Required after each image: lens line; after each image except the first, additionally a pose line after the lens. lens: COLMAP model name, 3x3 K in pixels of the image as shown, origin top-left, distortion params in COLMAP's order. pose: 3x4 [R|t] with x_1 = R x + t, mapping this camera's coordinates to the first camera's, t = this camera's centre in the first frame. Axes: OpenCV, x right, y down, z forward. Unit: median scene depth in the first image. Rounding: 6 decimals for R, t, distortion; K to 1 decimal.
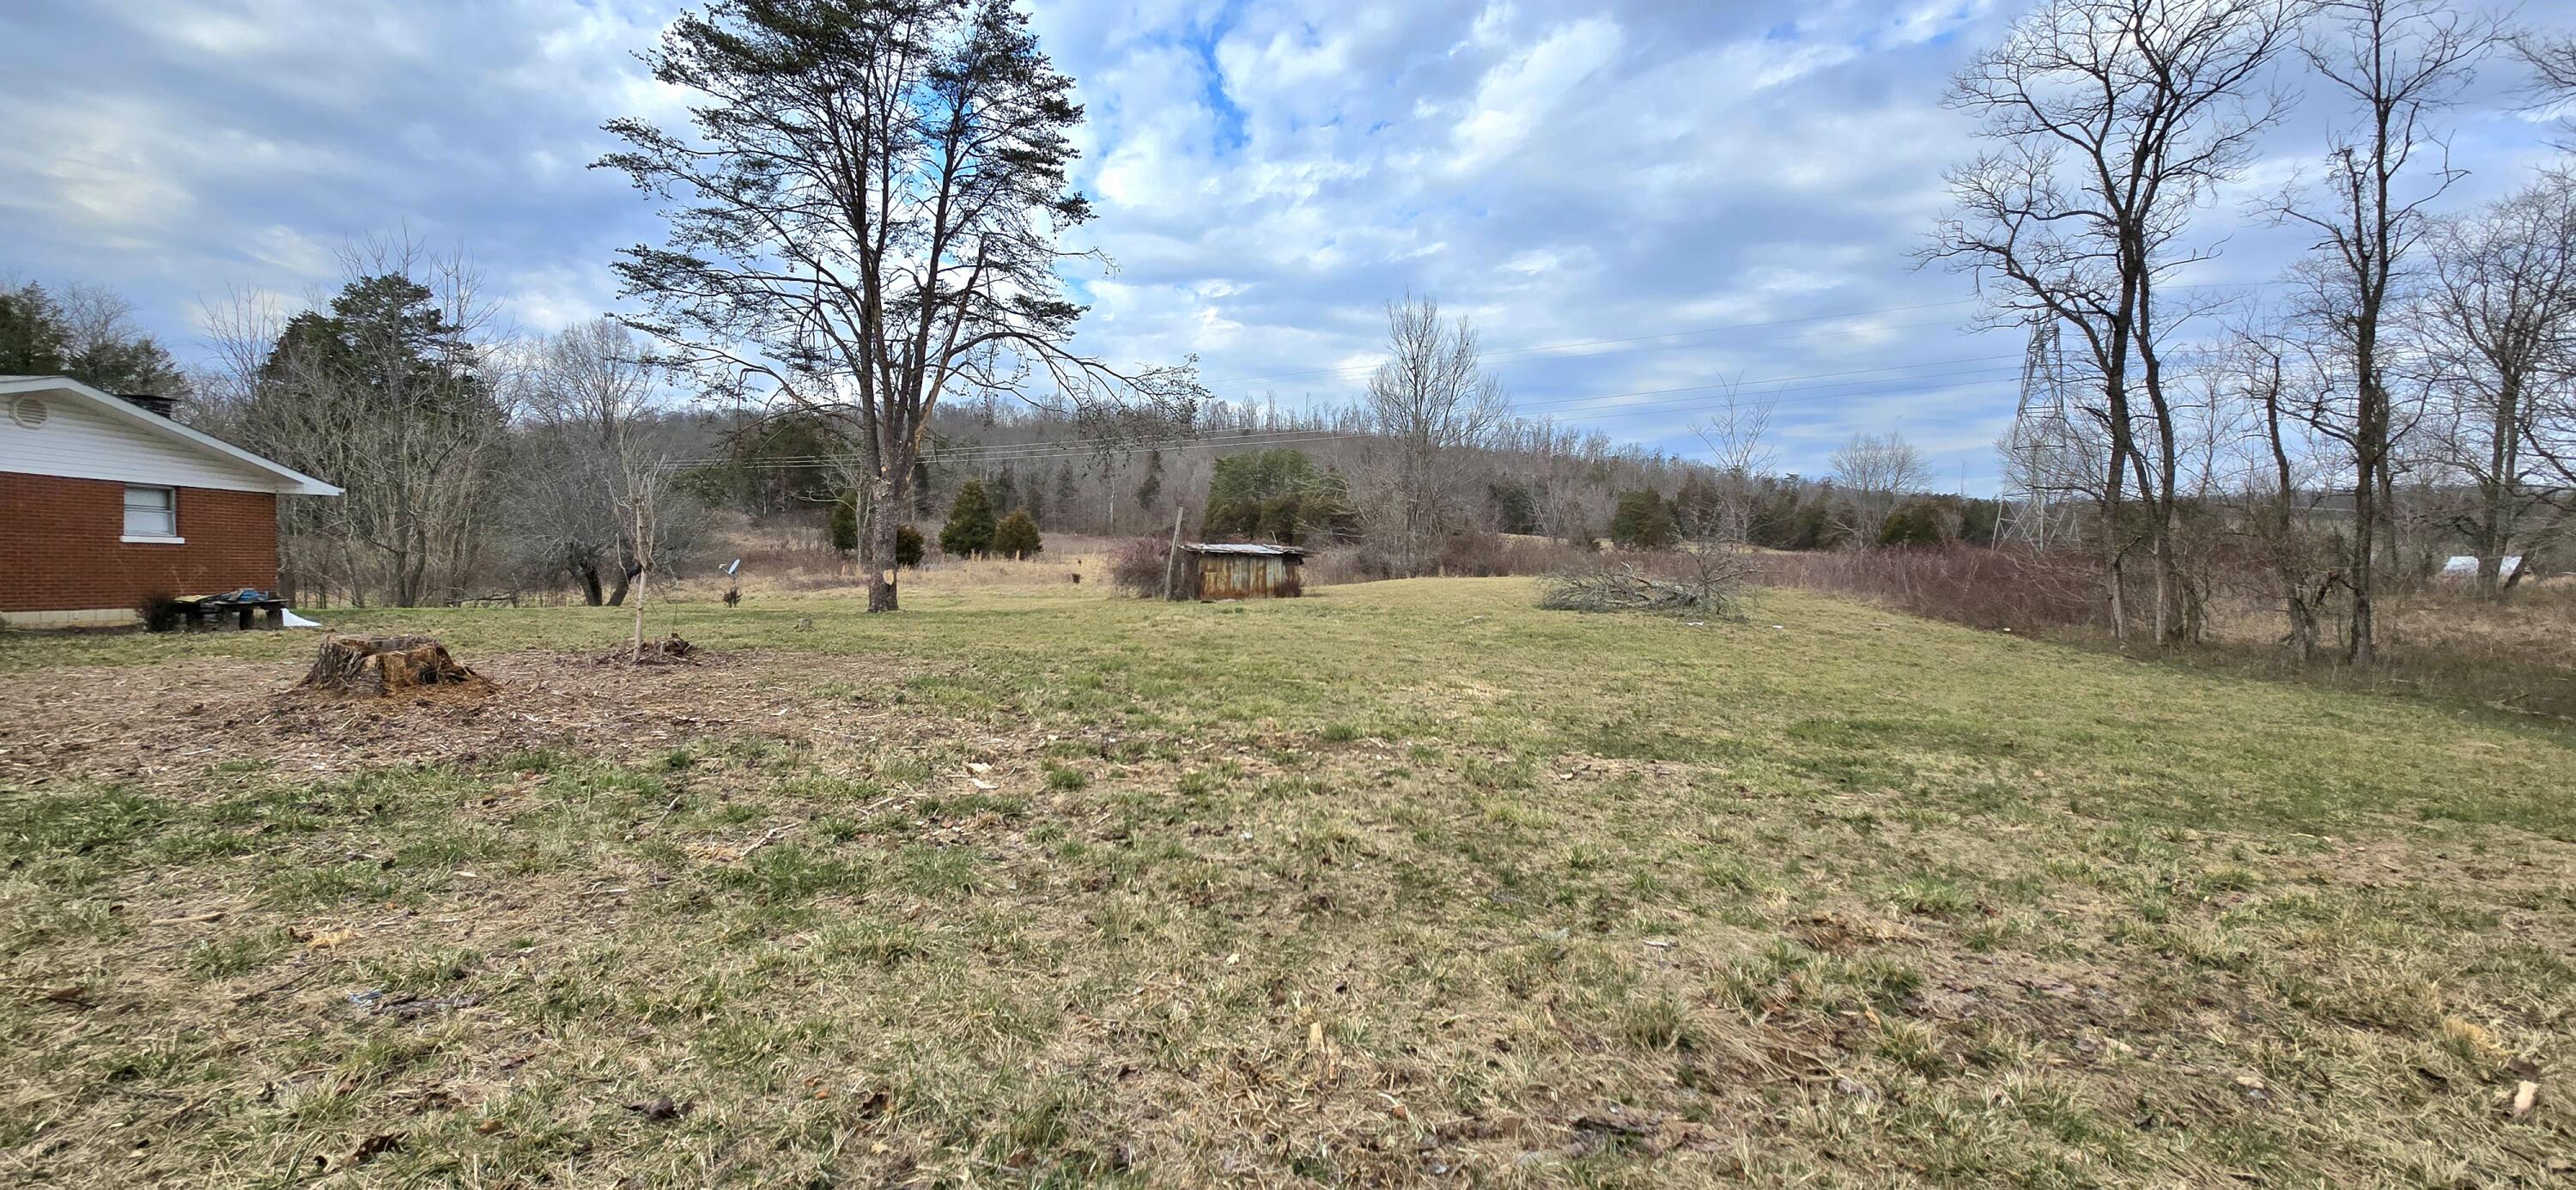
lens RADIAL K [[1057.9, 0, 1265.2], [0, 1057.9, 617.3], [0, 0, 1]] dist [0.009805, -0.000431]
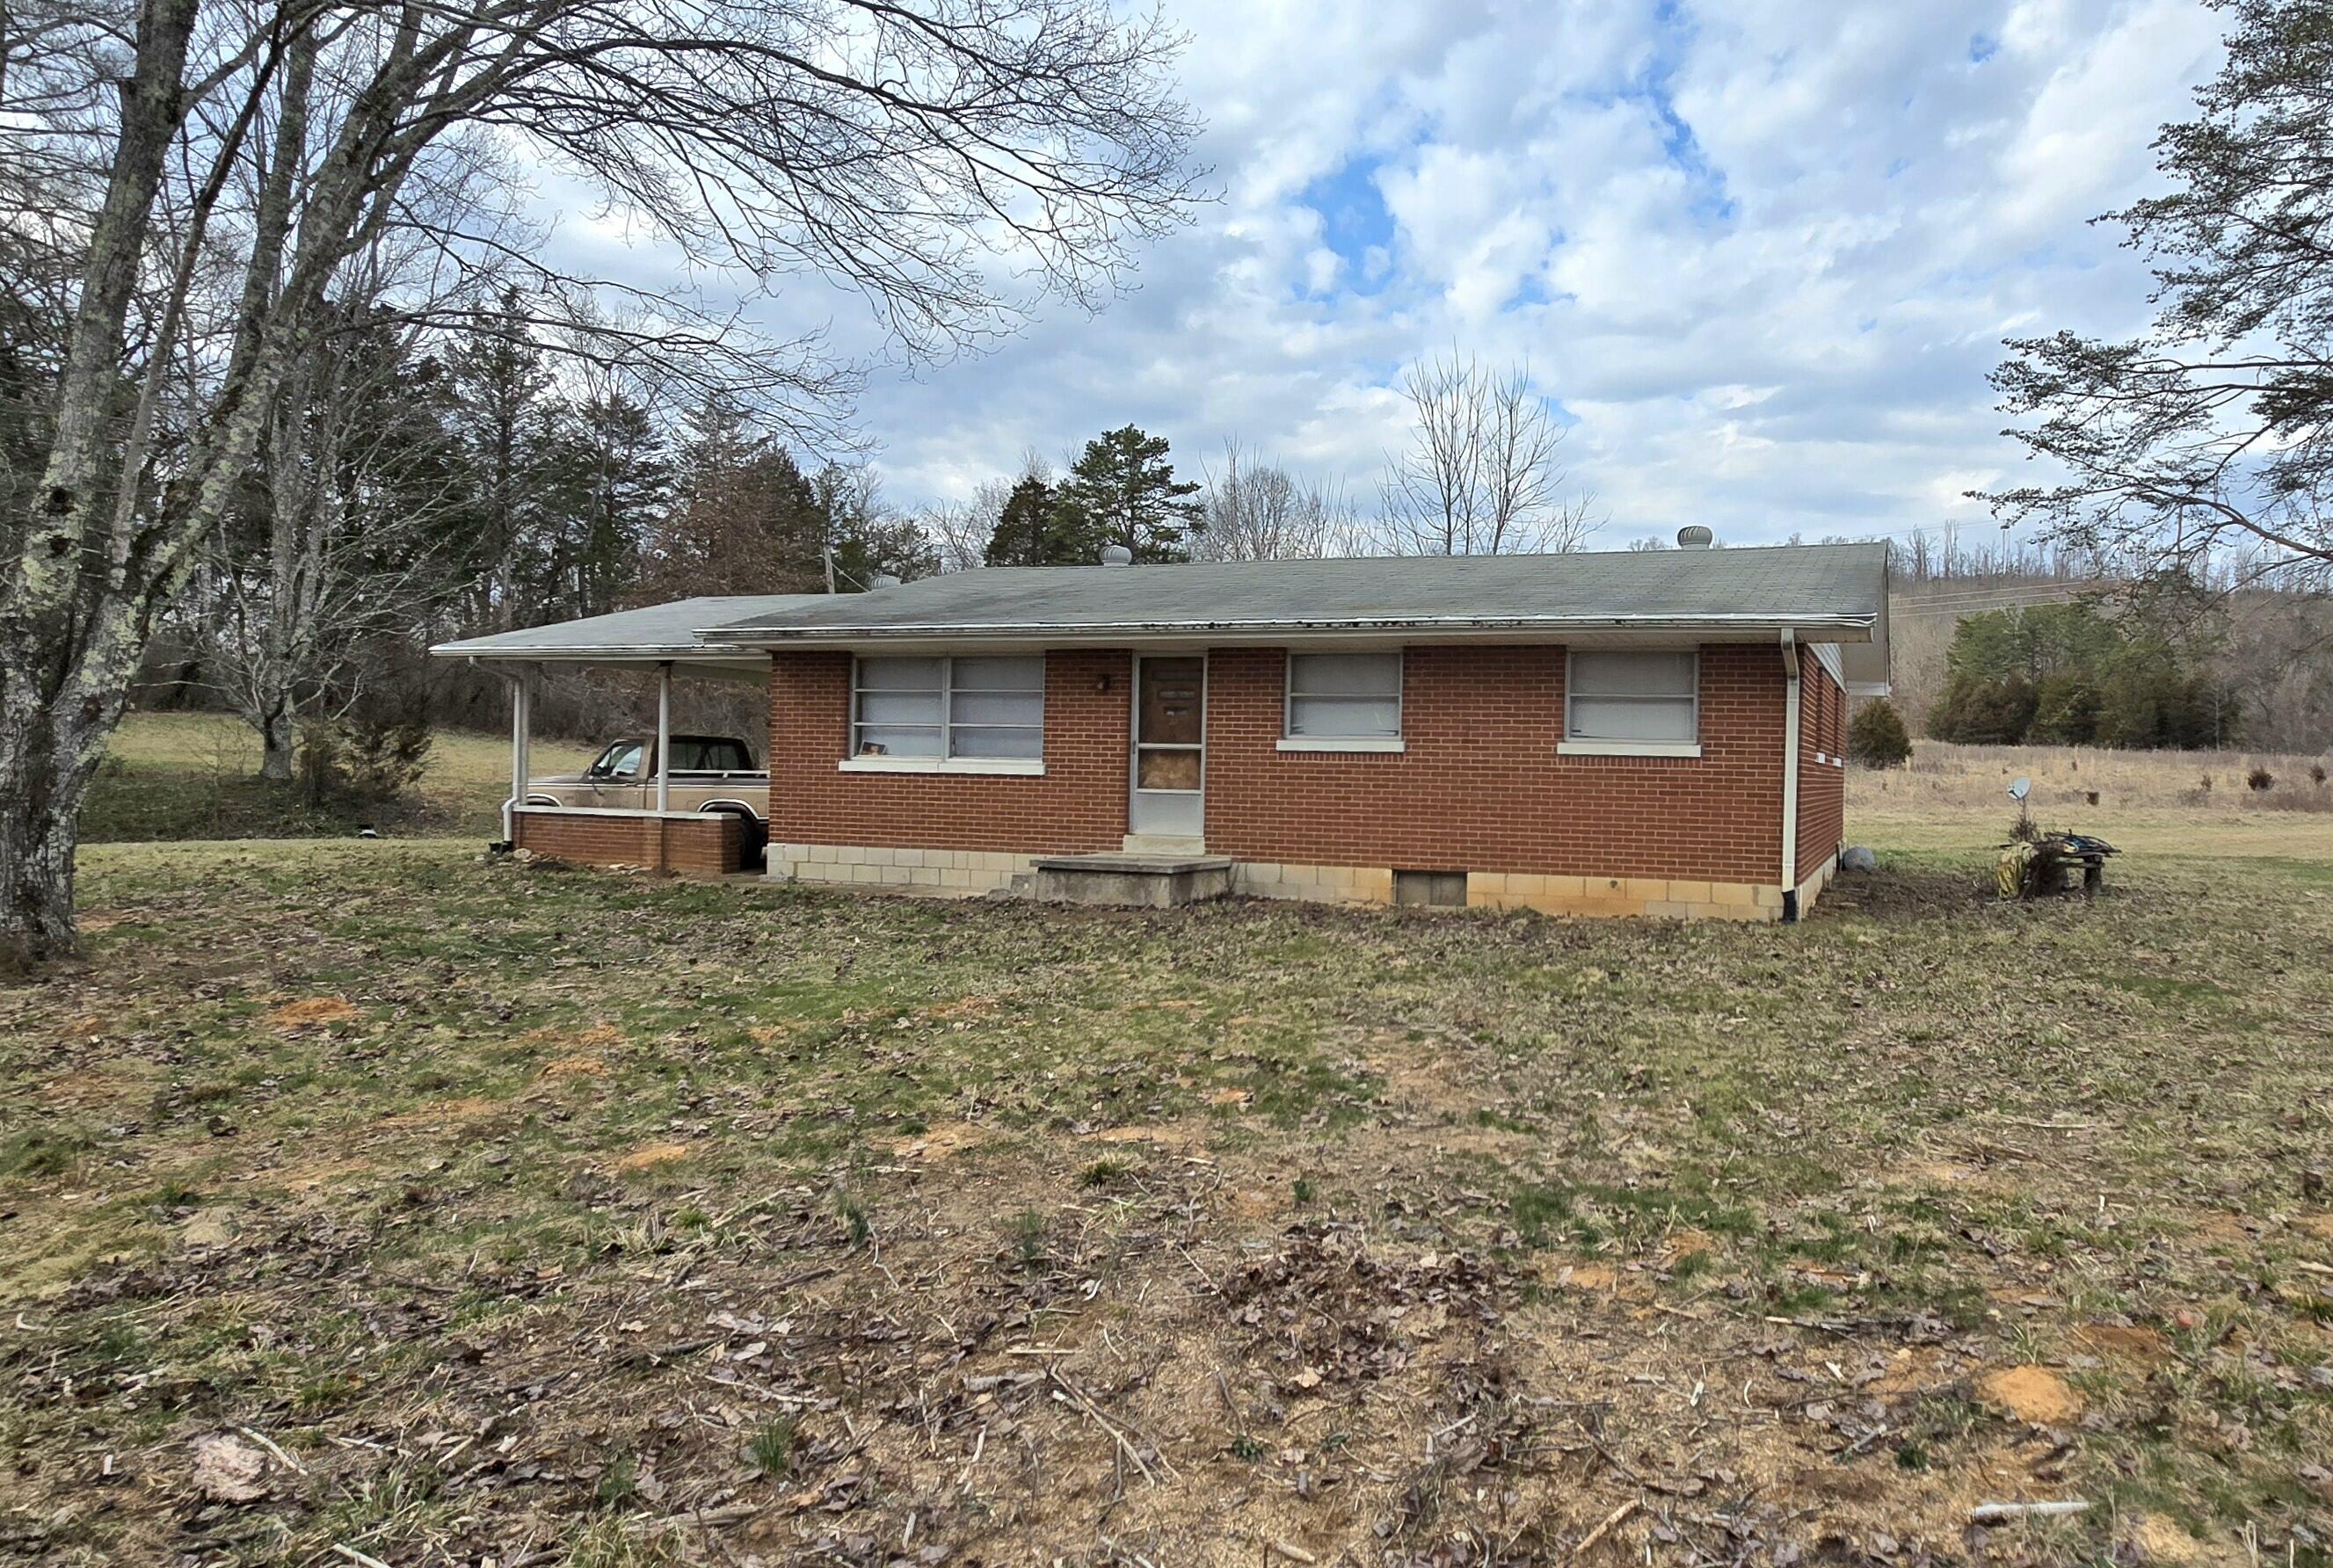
lens RADIAL K [[1348.2, 0, 1189.0], [0, 1348.2, 730.9], [0, 0, 1]] dist [-0.011178, 0.002760]
pose [[0.964591, -0.004687, -0.263710, -0.460490], [-0.014190, 0.997472, -0.069635, -0.007630], [0.263370, 0.070911, 0.962085, -0.004477]]
